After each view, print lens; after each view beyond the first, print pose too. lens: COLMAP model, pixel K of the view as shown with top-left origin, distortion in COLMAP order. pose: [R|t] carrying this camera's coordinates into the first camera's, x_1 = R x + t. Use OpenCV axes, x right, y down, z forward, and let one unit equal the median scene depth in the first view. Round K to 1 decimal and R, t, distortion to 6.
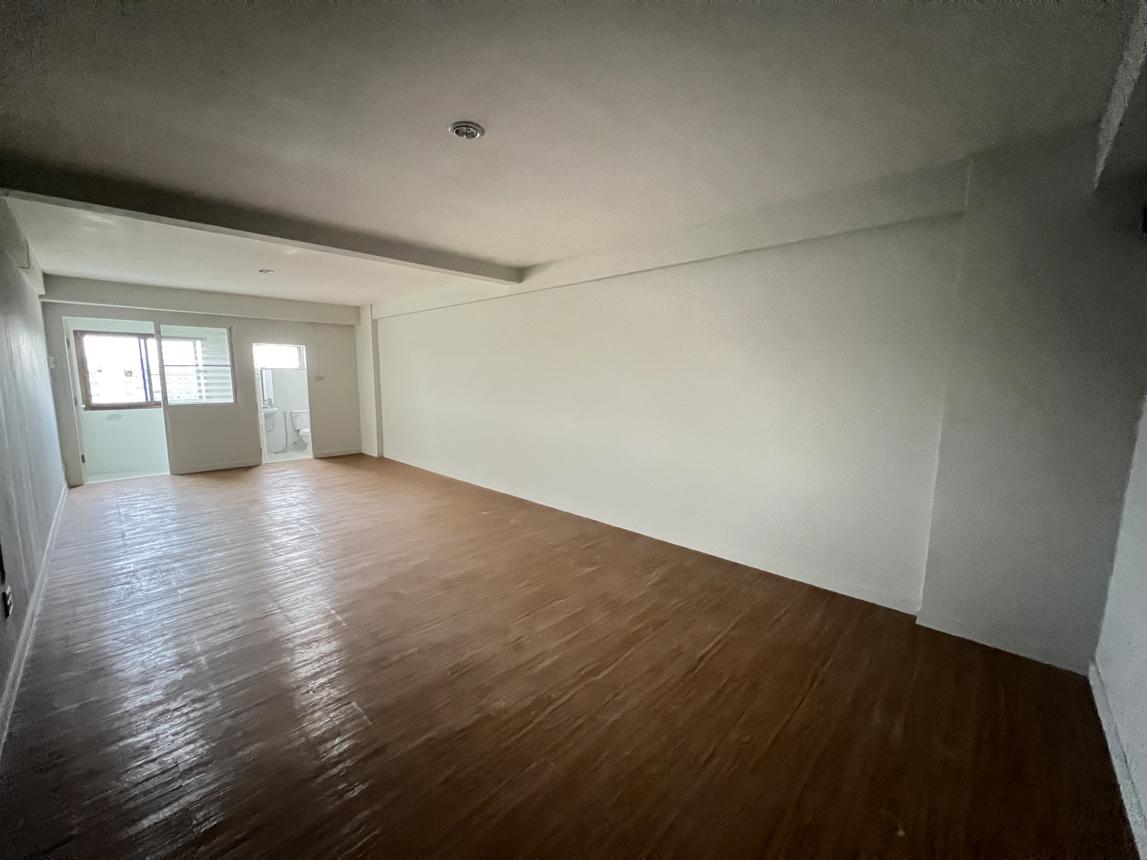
lens RADIAL K [[462.9, 0, 573.1], [0, 462.9, 432.4], [0, 0, 1]] dist [0.000021, 0.000002]
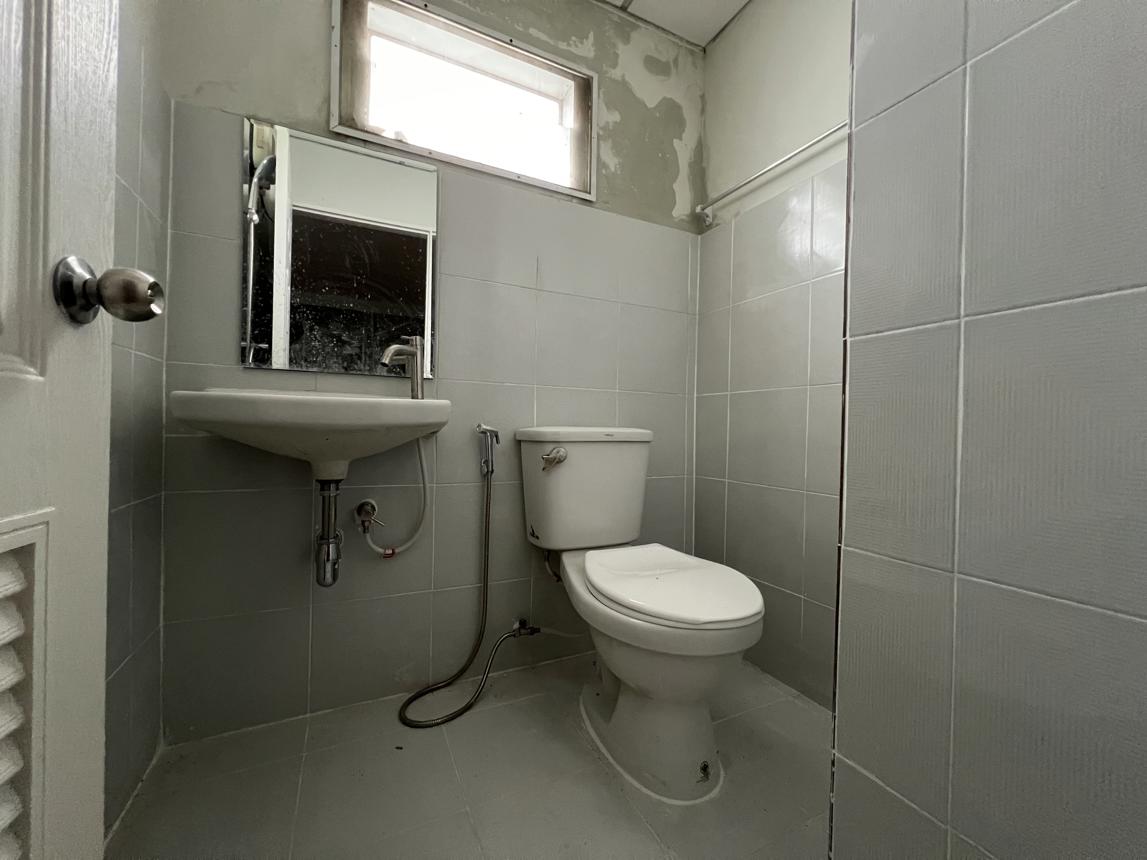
lens RADIAL K [[462.9, 0, 574.4], [0, 462.9, 430.2], [0, 0, 1]] dist [0.000021, 0.000002]
pose [[0.931323, 0.011784, -0.364004, -0.535915], [-0.060283, 0.990677, -0.122167, -0.028231], [0.359170, 0.135721, 0.923351, 0.861262]]
